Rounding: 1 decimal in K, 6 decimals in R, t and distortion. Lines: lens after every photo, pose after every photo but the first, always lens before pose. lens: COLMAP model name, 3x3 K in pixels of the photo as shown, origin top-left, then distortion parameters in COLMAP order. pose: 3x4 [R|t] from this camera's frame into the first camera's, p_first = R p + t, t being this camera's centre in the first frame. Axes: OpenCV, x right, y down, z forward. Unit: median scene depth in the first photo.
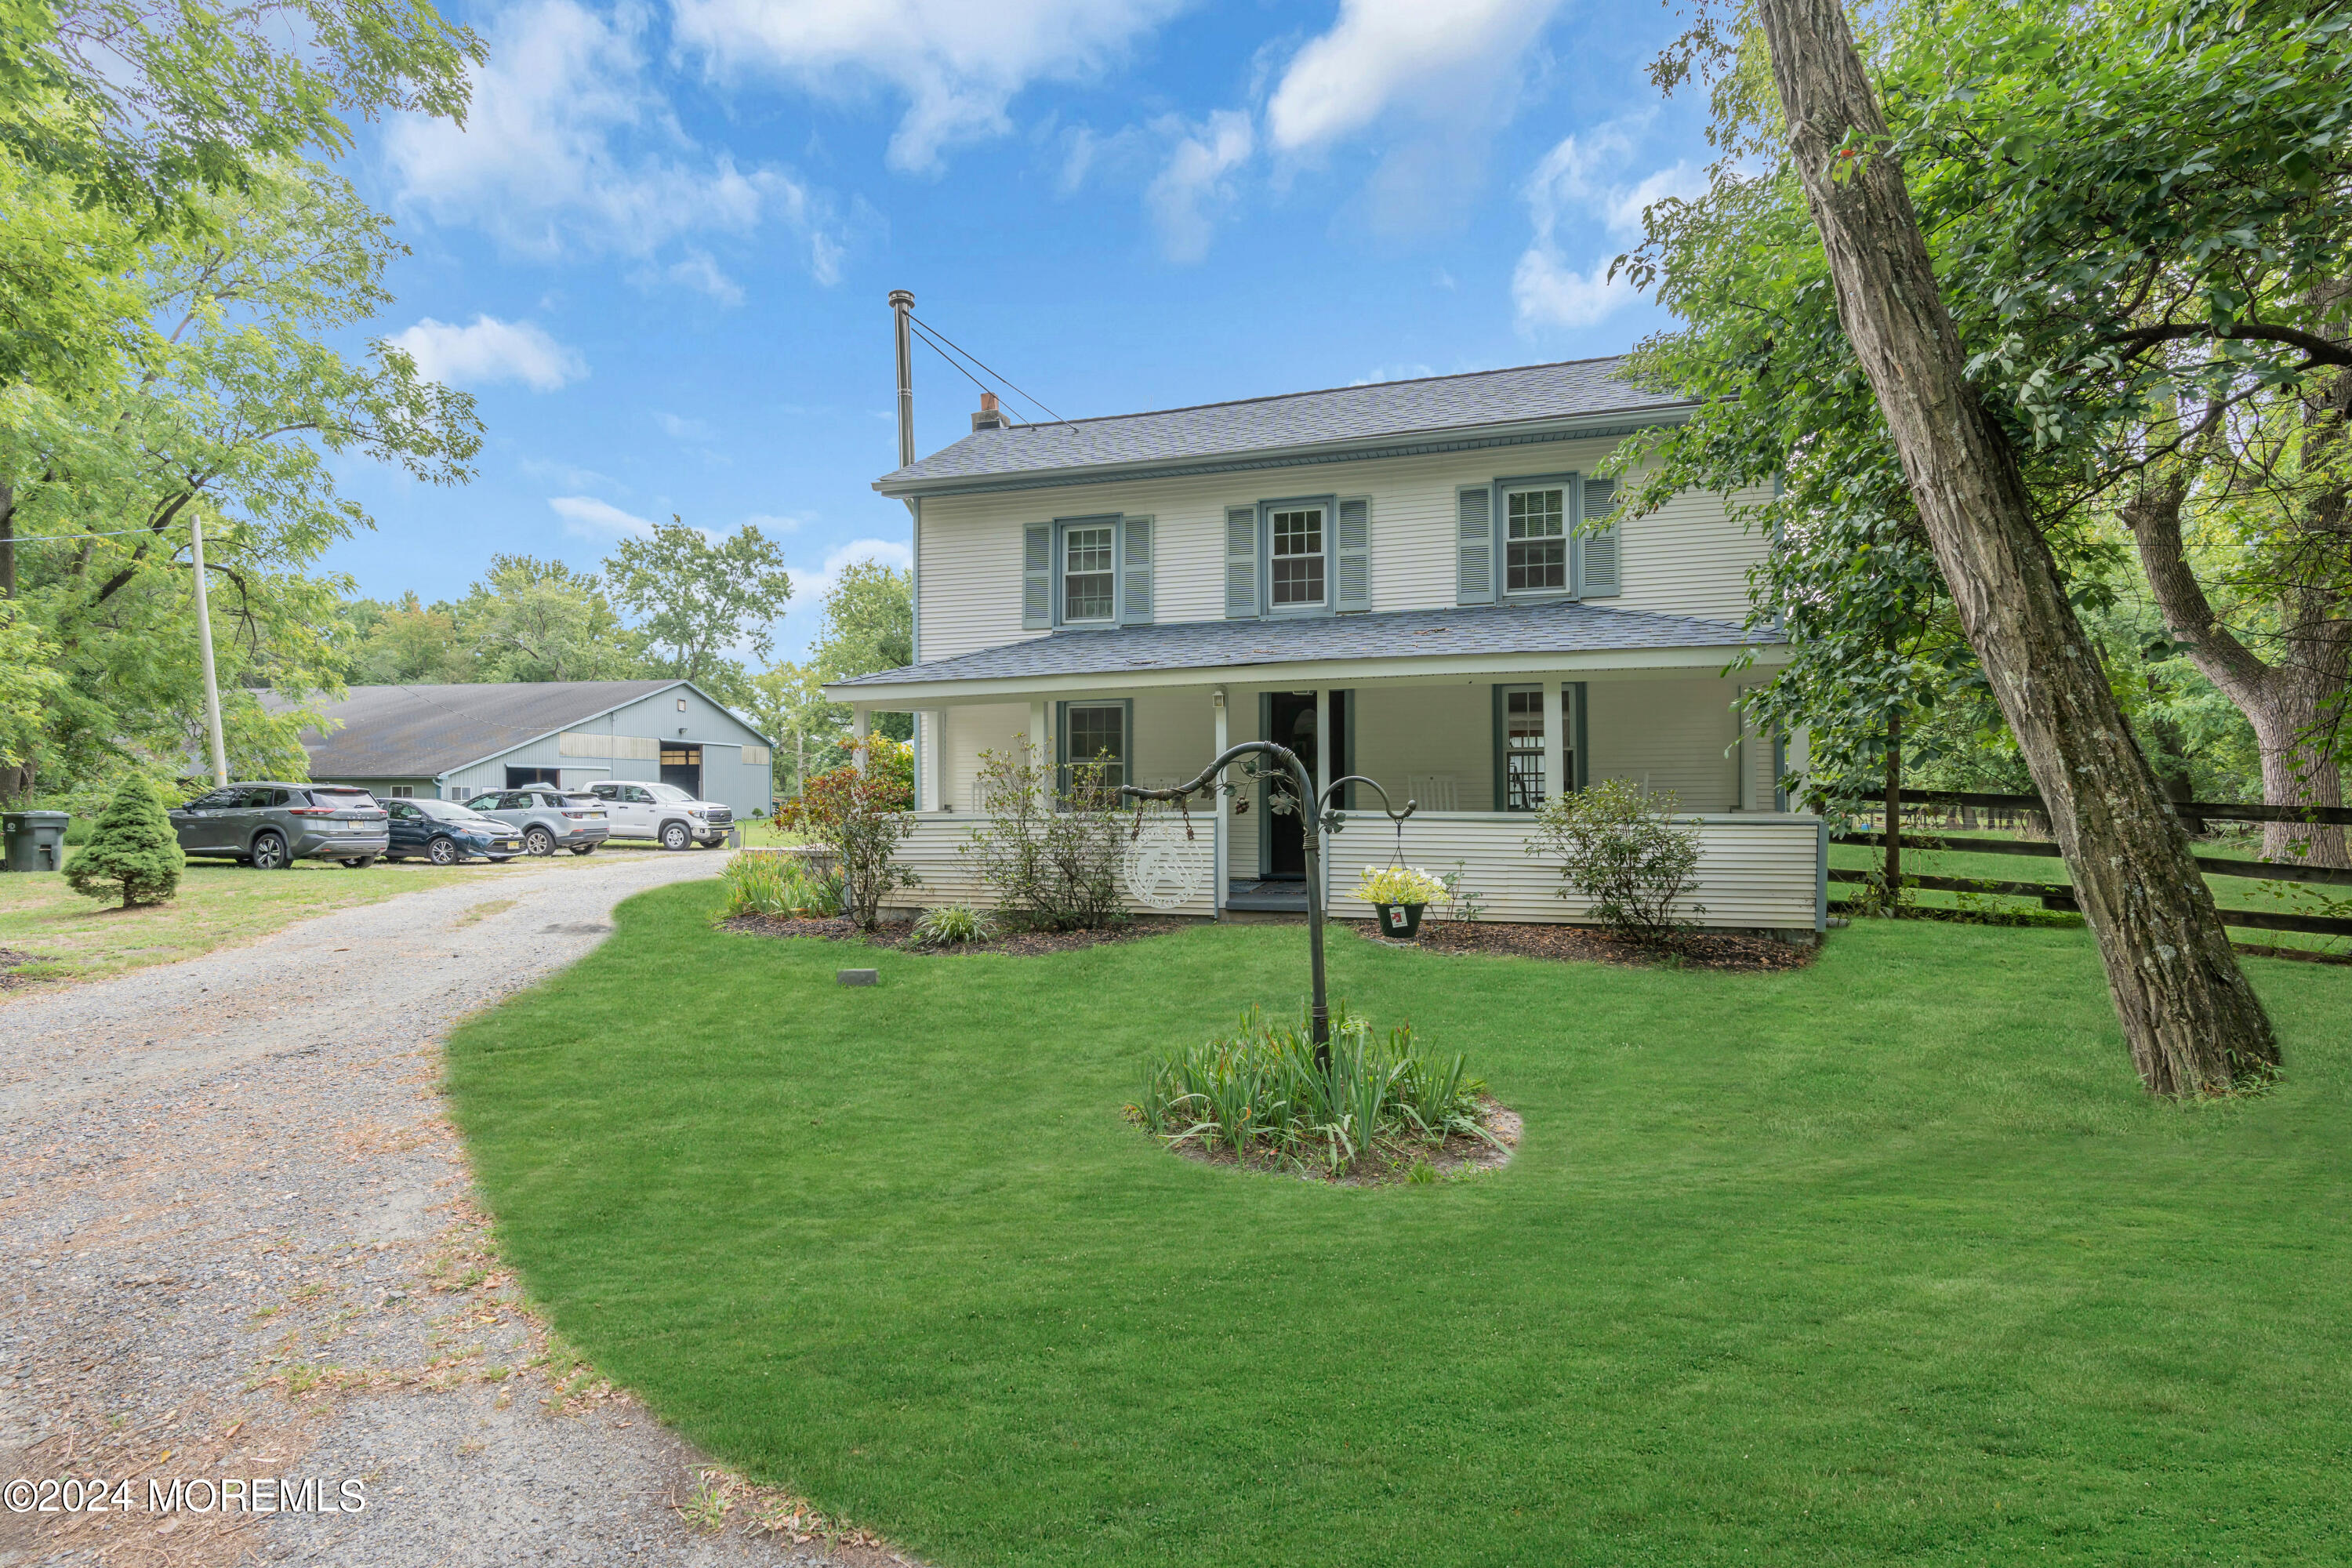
lens RADIAL K [[1058.5, 0, 1177.1], [0, 1058.5, 779.5], [0, 0, 1]] dist [-0.004008, 0.001869]
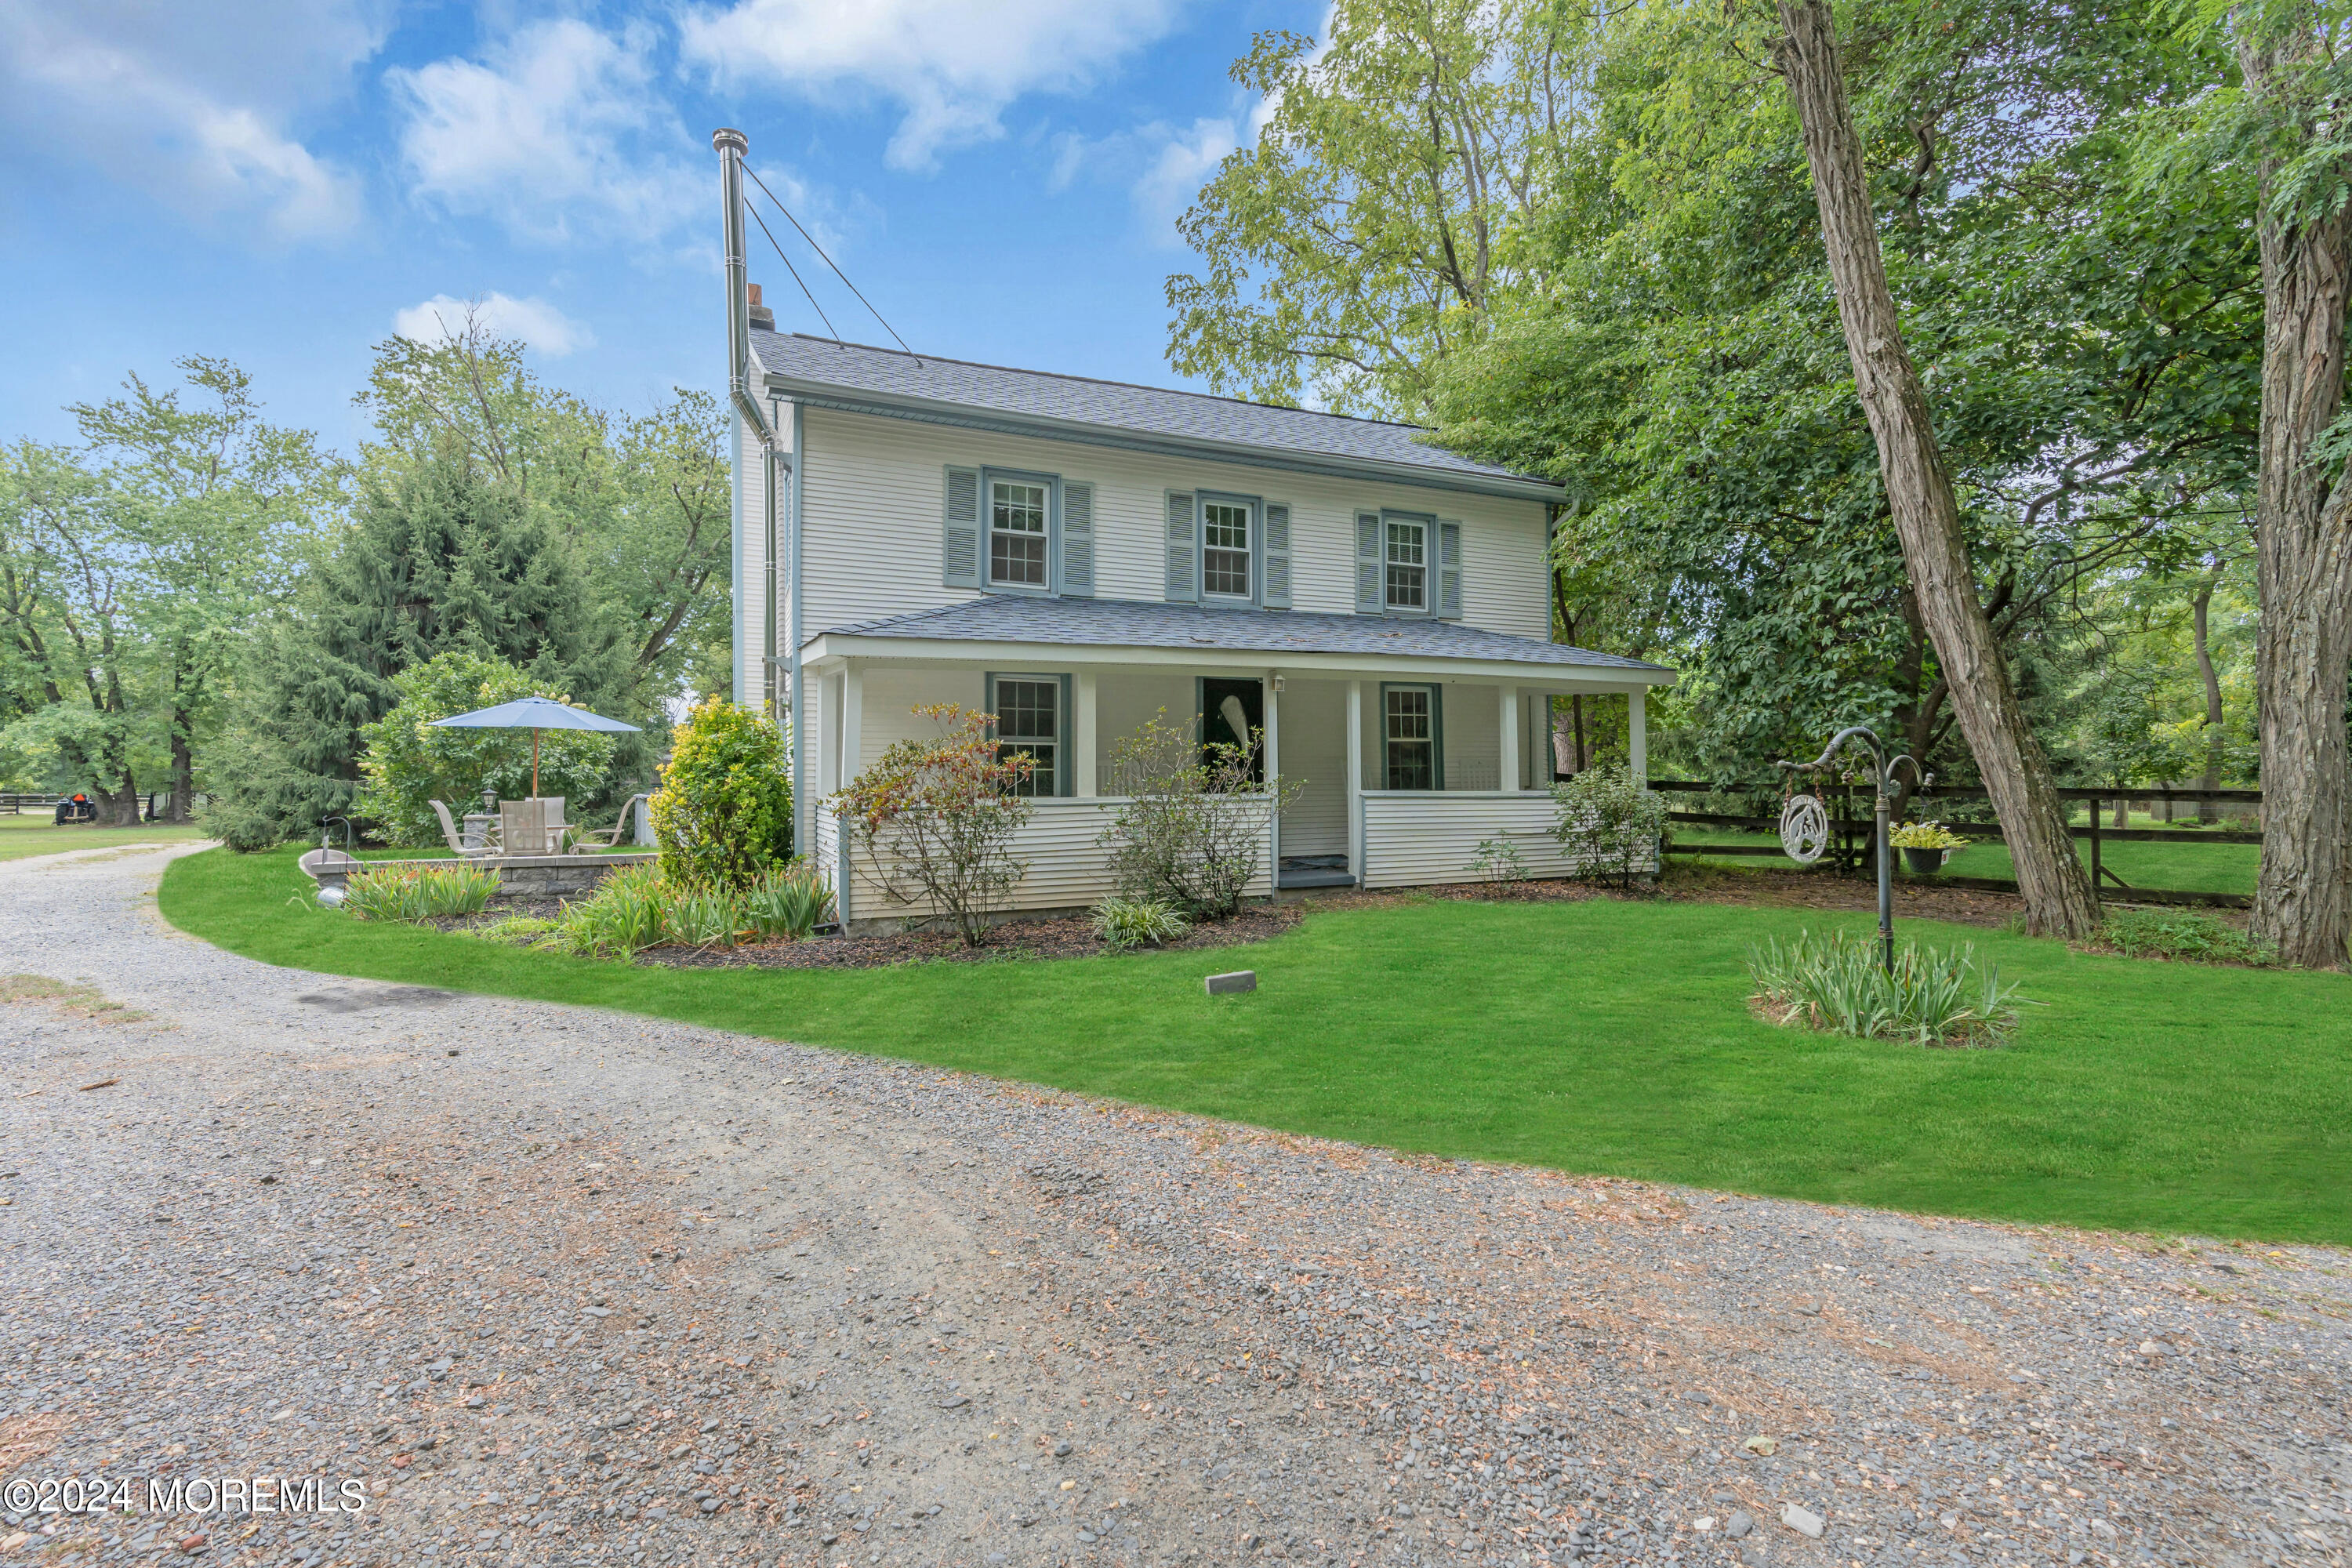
lens RADIAL K [[1058.5, 0, 1177.1], [0, 1058.5, 779.5], [0, 0, 1]] dist [-0.004008, 0.001869]
pose [[0.775308, -0.001206, 0.631582, -0.588775], [-0.012316, 0.999779, 0.017027, 0.000395], [-0.631463, -0.020980, 0.775122, 0.213550]]
